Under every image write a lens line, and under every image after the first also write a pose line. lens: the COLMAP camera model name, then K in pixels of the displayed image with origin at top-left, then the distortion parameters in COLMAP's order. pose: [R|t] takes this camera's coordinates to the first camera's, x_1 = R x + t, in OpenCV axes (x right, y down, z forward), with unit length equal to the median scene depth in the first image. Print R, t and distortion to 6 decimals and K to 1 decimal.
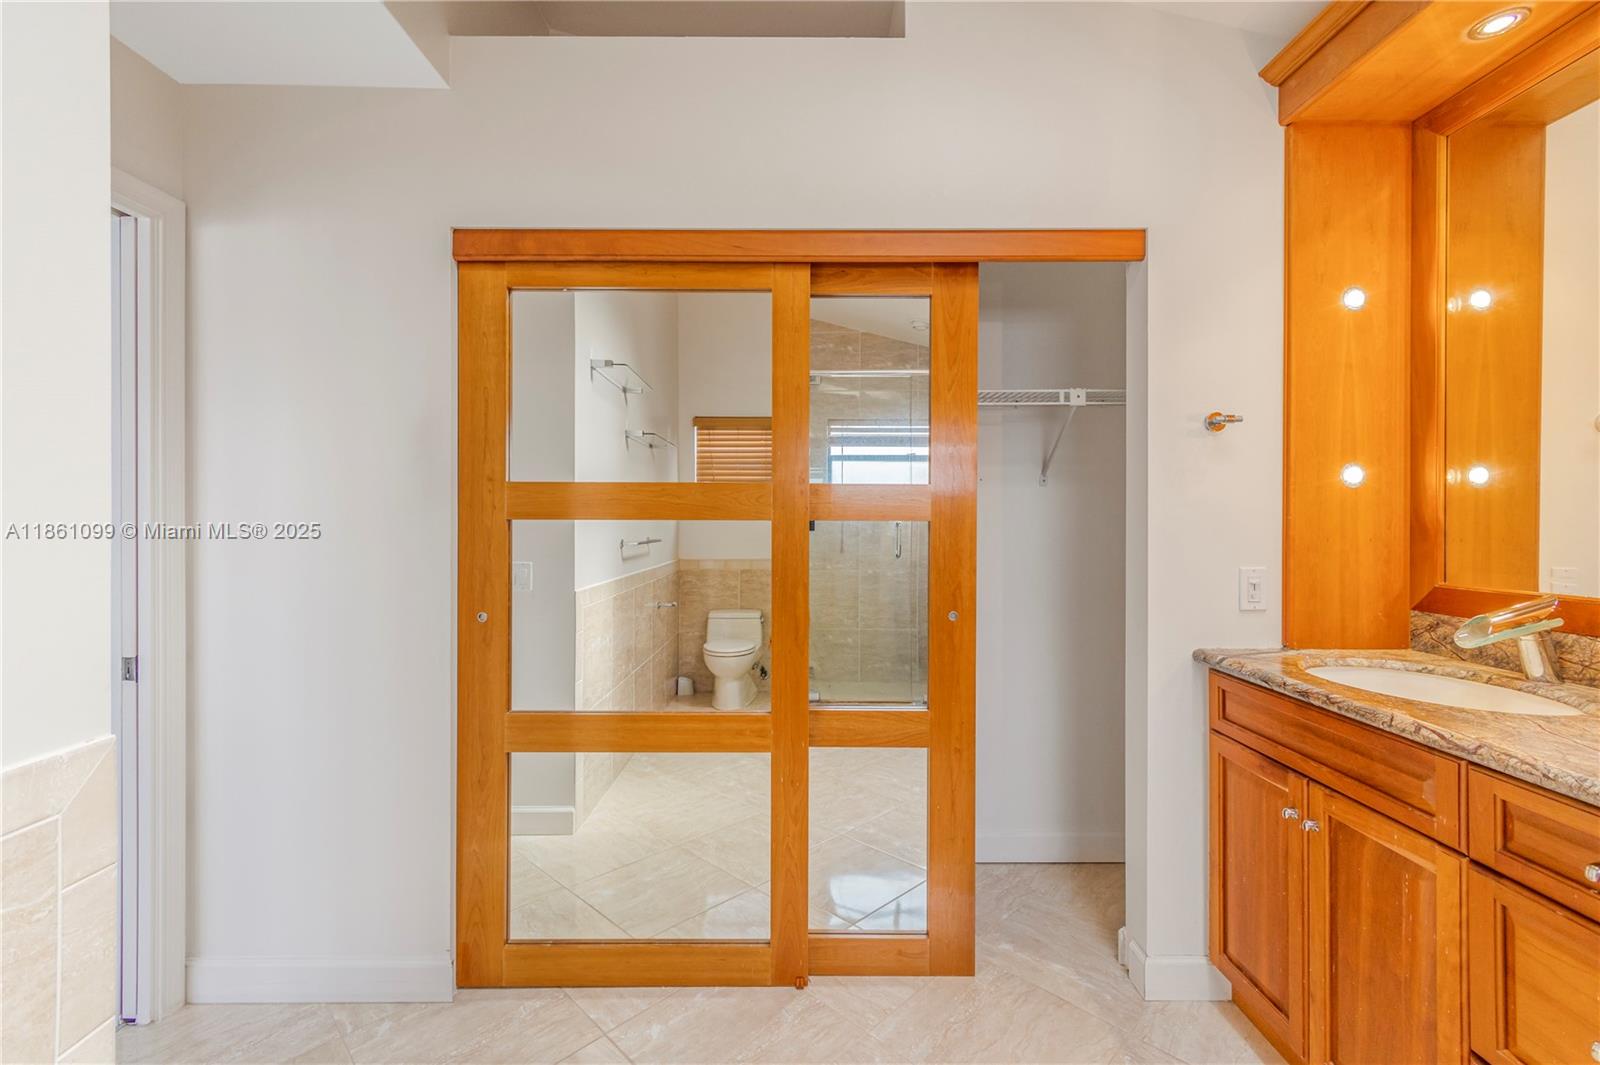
lens RADIAL K [[685.2, 0, 797.1], [0, 685.2, 524.9], [0, 0, 1]] dist [0.000342, 0.000245]
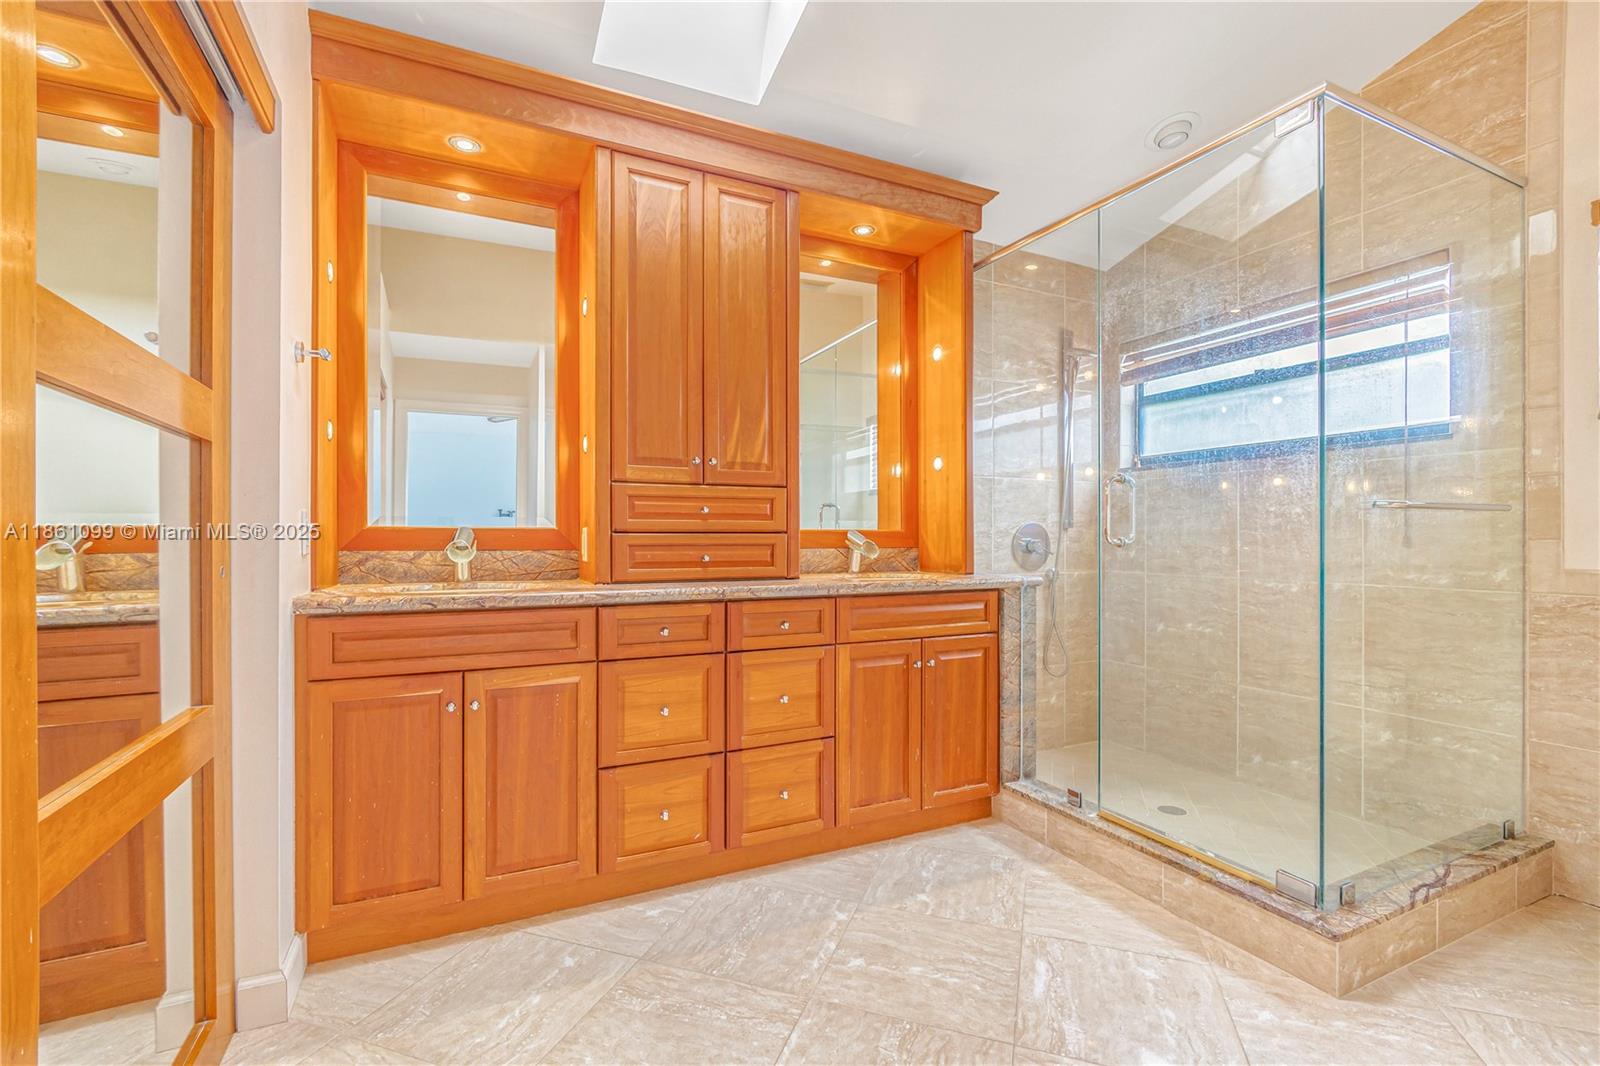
lens RADIAL K [[714.5, 0, 802.0], [0, 714.5, 537.0], [0, 0, 1]] dist [-0.001381, 0.000086]
pose [[-0.435512, 0.003517, 0.900176, -0.586218], [0.004570, 0.999988, -0.001697, 0.110950], [-0.900171, 0.003375, -0.435523, 0.856543]]
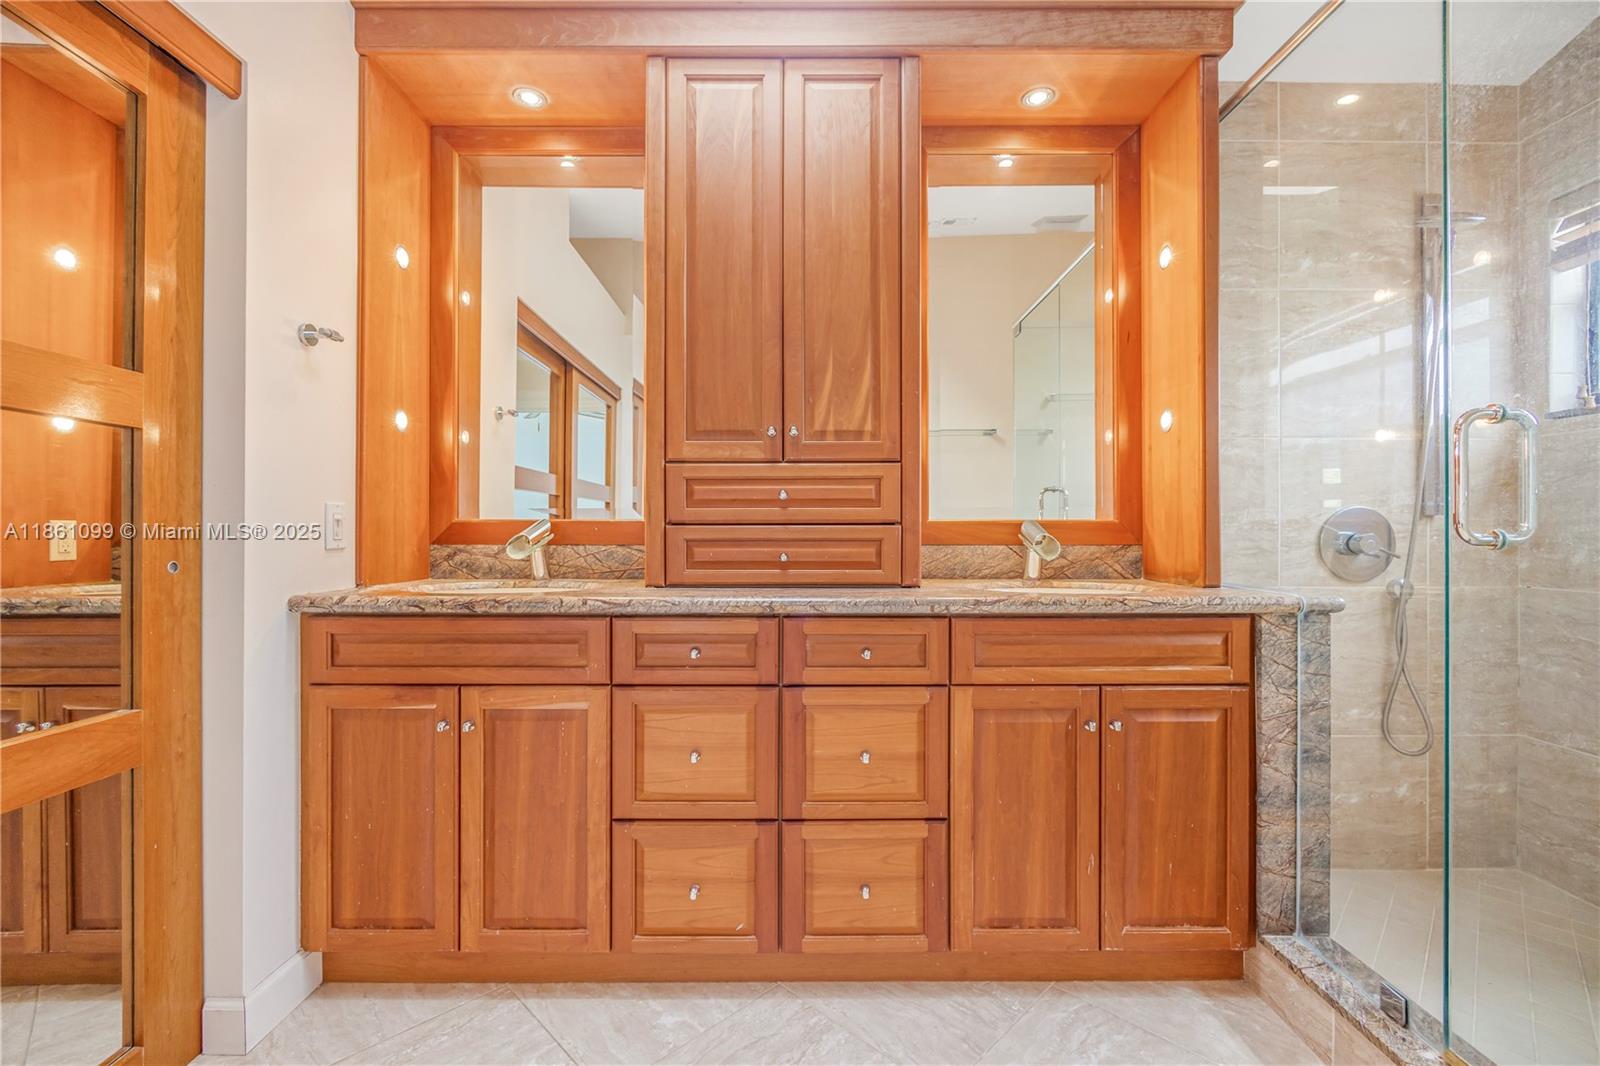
lens RADIAL K [[698.0, 0, 801.9], [0, 698.0, 530.1], [0, 0, 1]] dist [-0.003797, 0.000161]
pose [[-0.002394, 0.004885, 0.999985, -0.297790], [0.004392, 0.999978, -0.004874, 0.113416], [-0.999987, 0.004380, -0.002416, 0.393095]]
